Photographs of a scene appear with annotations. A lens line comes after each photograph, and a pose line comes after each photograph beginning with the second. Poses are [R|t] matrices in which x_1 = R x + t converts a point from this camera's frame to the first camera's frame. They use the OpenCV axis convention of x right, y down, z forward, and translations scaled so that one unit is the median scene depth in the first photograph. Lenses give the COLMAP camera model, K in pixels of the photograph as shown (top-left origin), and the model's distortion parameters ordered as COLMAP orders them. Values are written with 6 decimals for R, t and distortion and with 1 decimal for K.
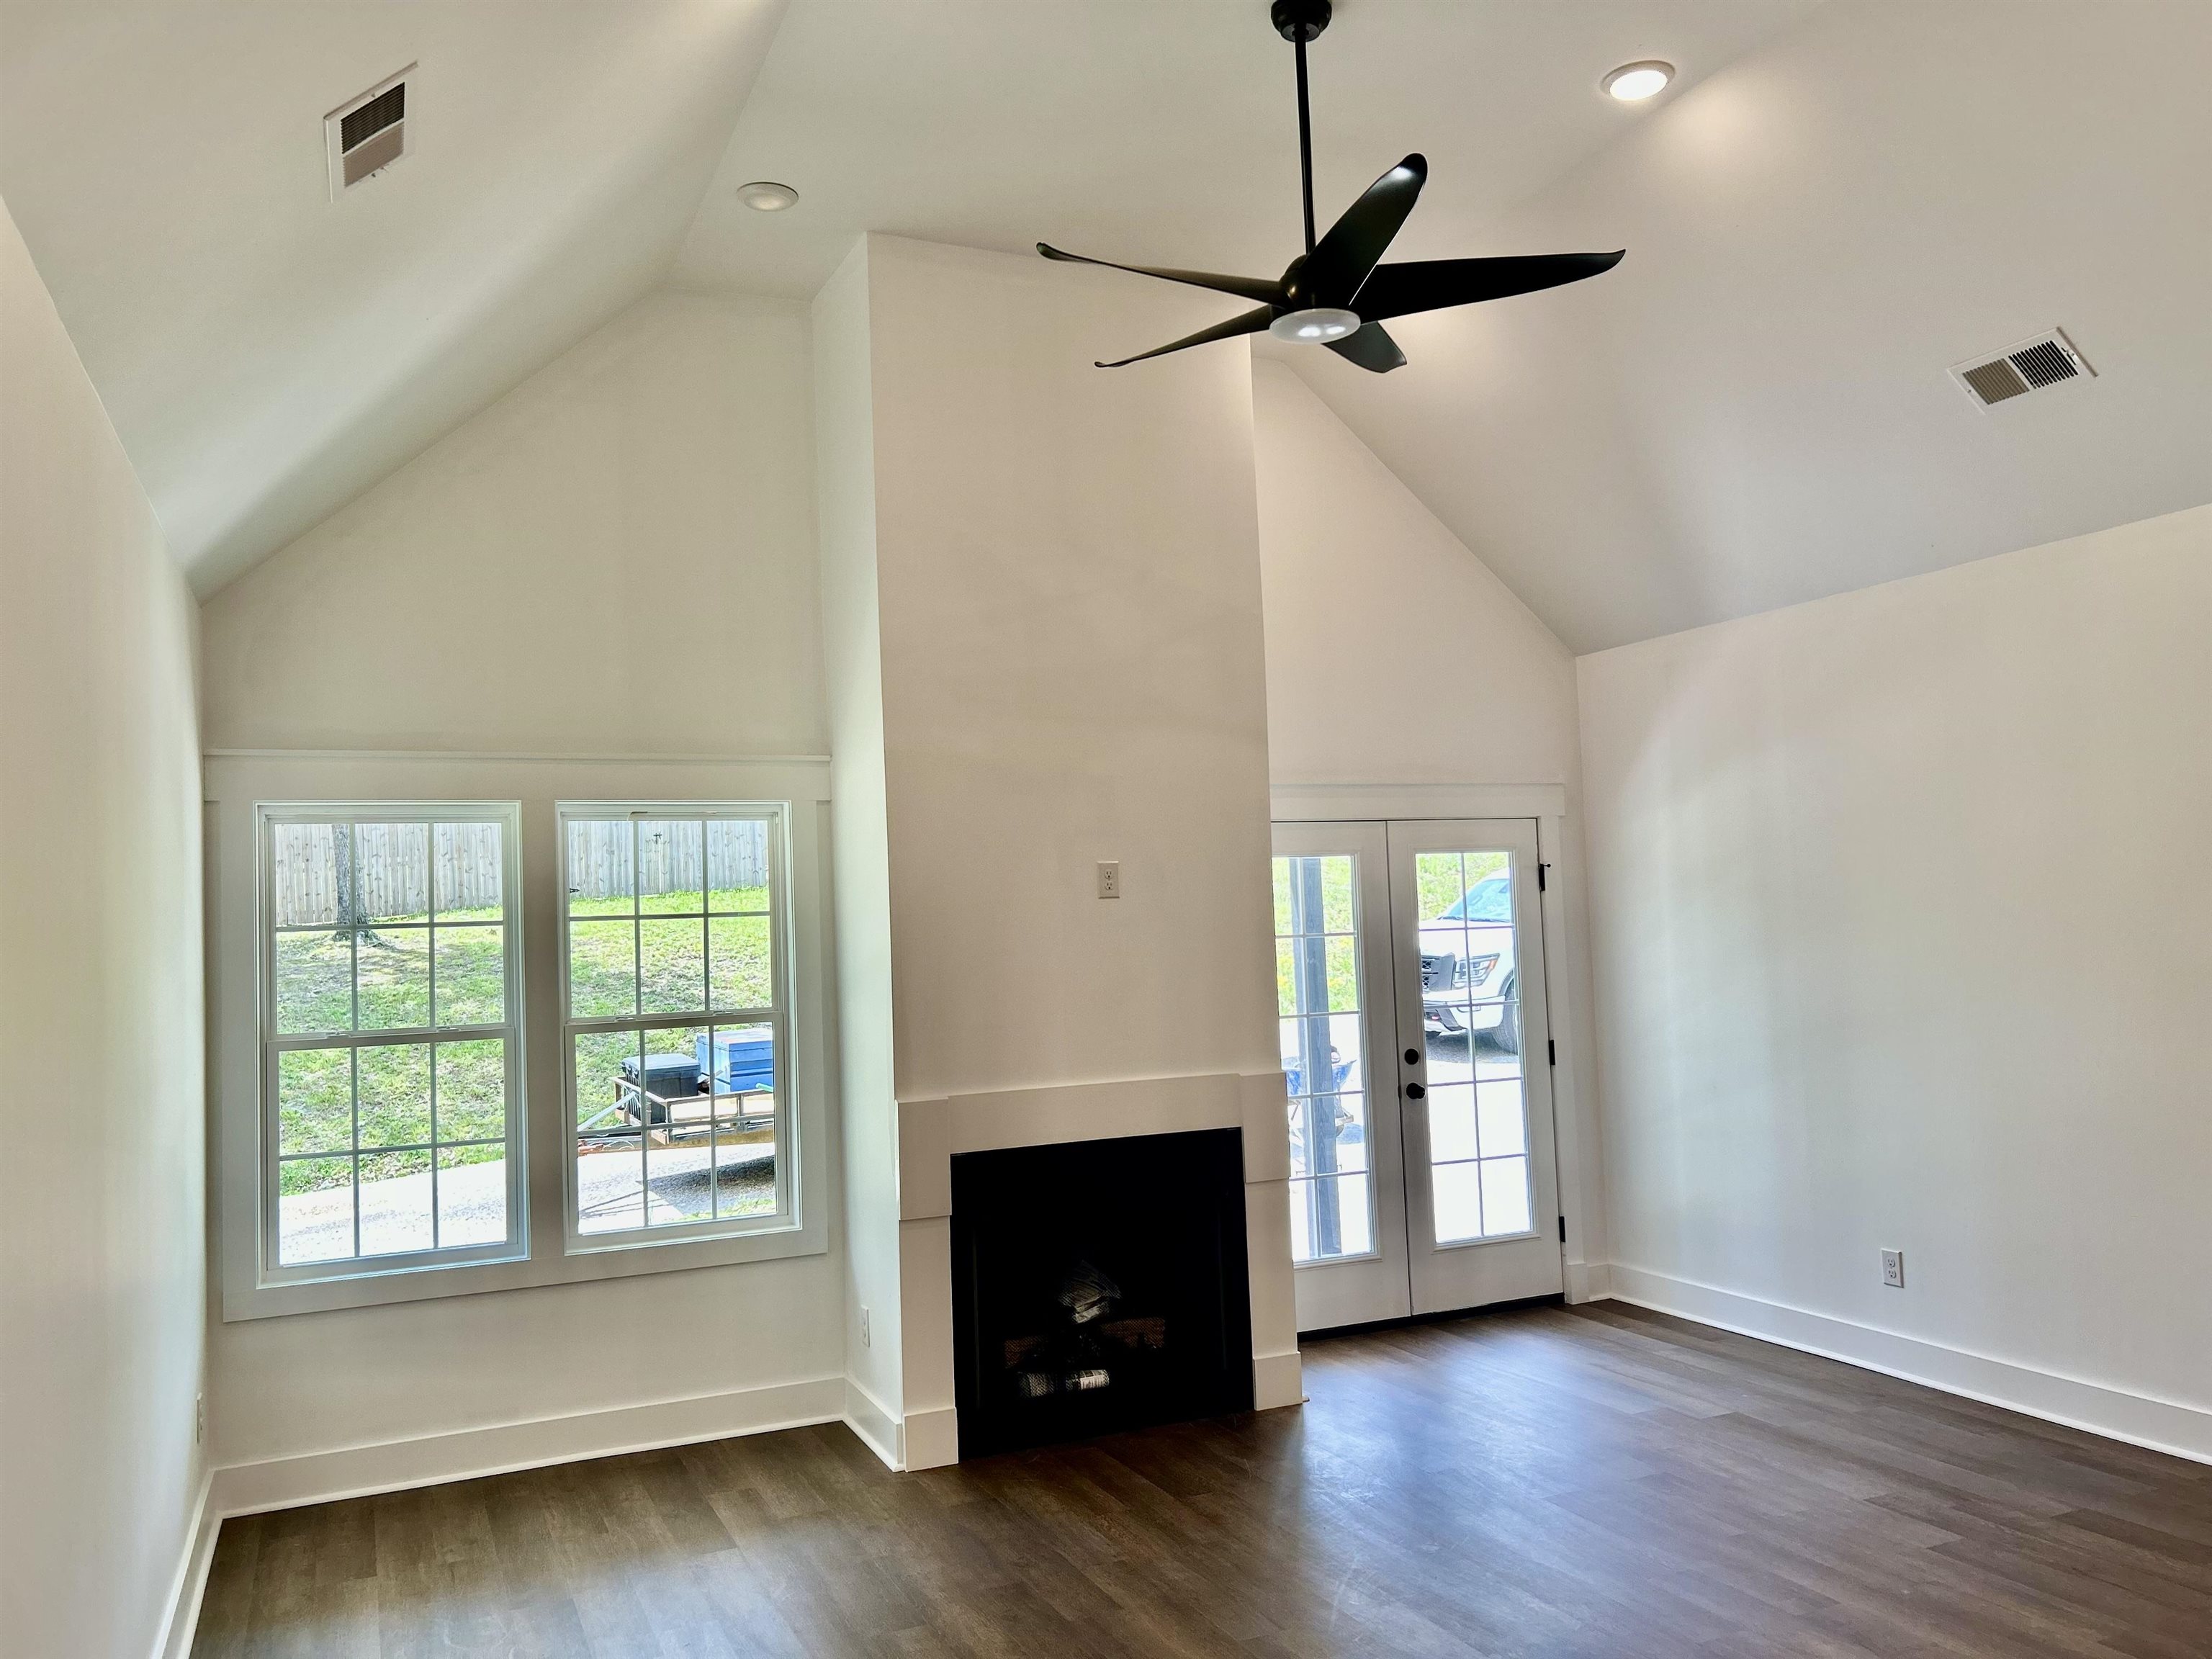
lens RADIAL K [[1684.3, 0, 1126.7], [0, 1684.3, 822.7], [0, 0, 1]] dist [0.052143, -0.049460]
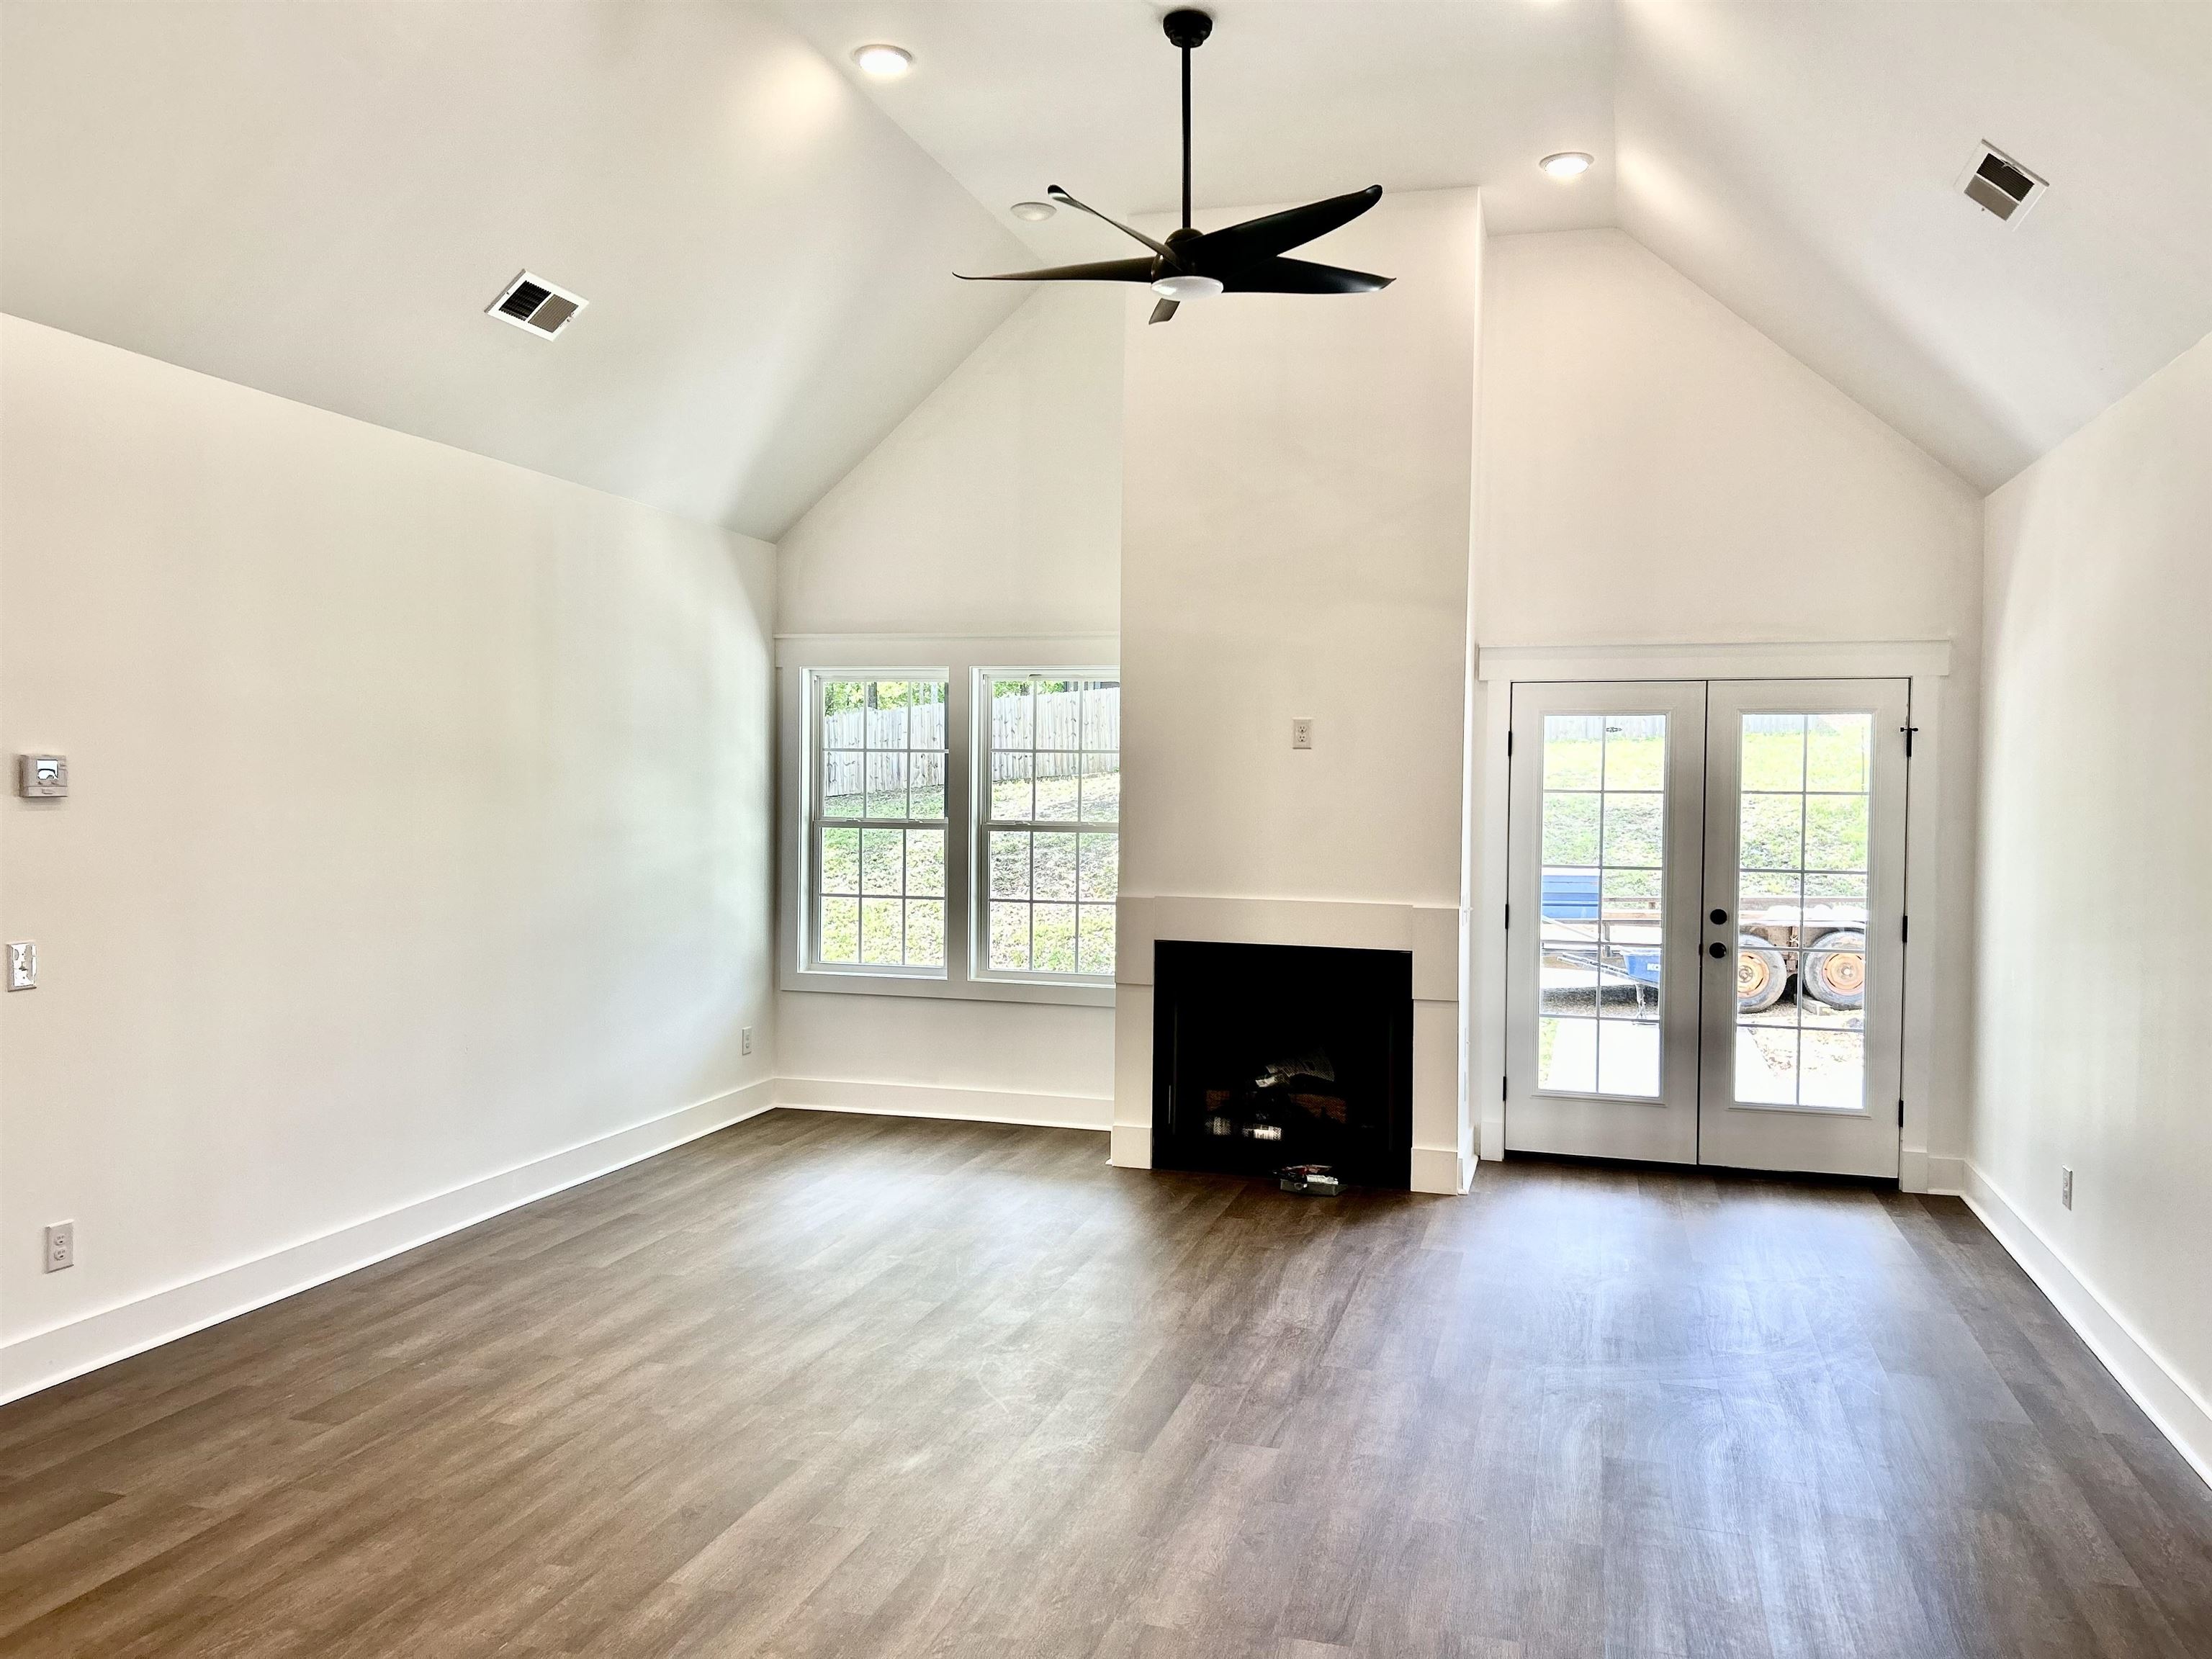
lens RADIAL K [[1684.3, 0, 1108.1], [0, 1684.3, 819.9], [0, 0, 1]] dist [0.052143, -0.049460]
pose [[0.751065, 0.060941, -0.657409, 0.673022], [0.001252, 0.995598, 0.093721, -0.016833], [0.660227, -0.071214, 0.747683, 0.008741]]
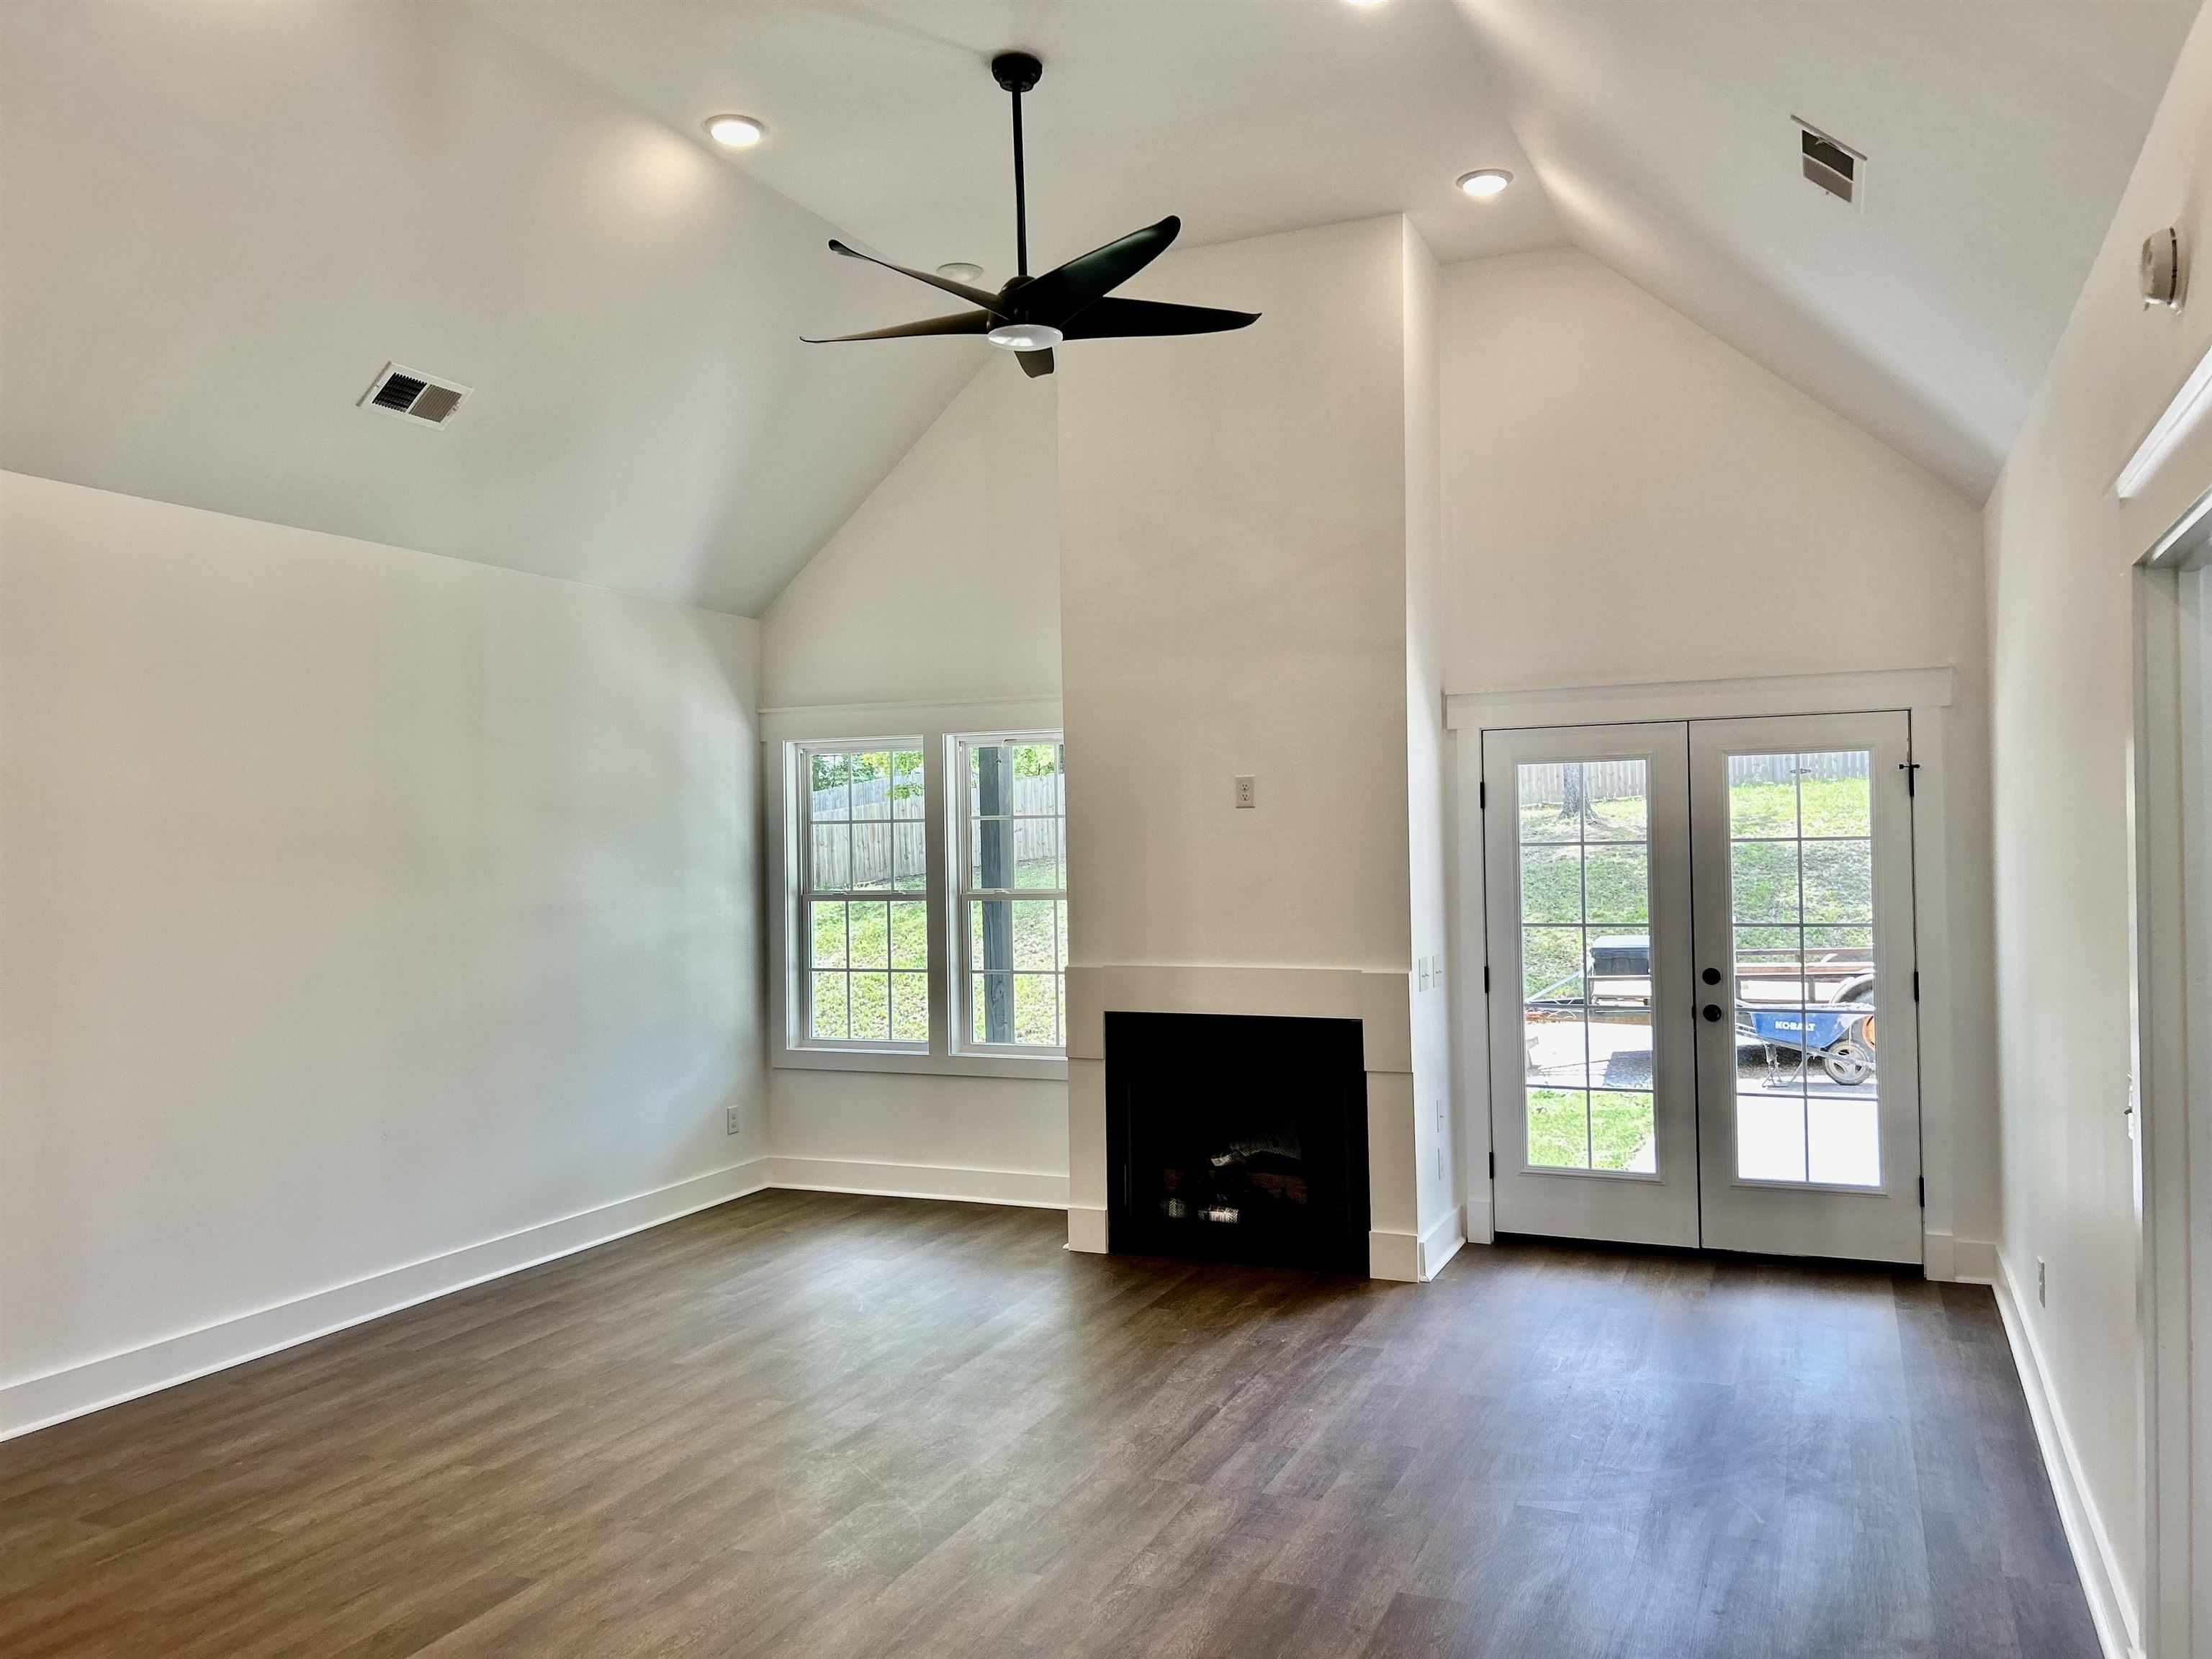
lens RADIAL K [[1684.3, 0, 1117.7], [0, 1684.3, 821.8], [0, 0, 1]] dist [0.052143, -0.049460]
pose [[0.665425, 0.015998, -0.746293, 0.779142], [0.039241, 0.997638, 0.056375, -0.013235], [0.745433, -0.066799, 0.663225, 0.176657]]
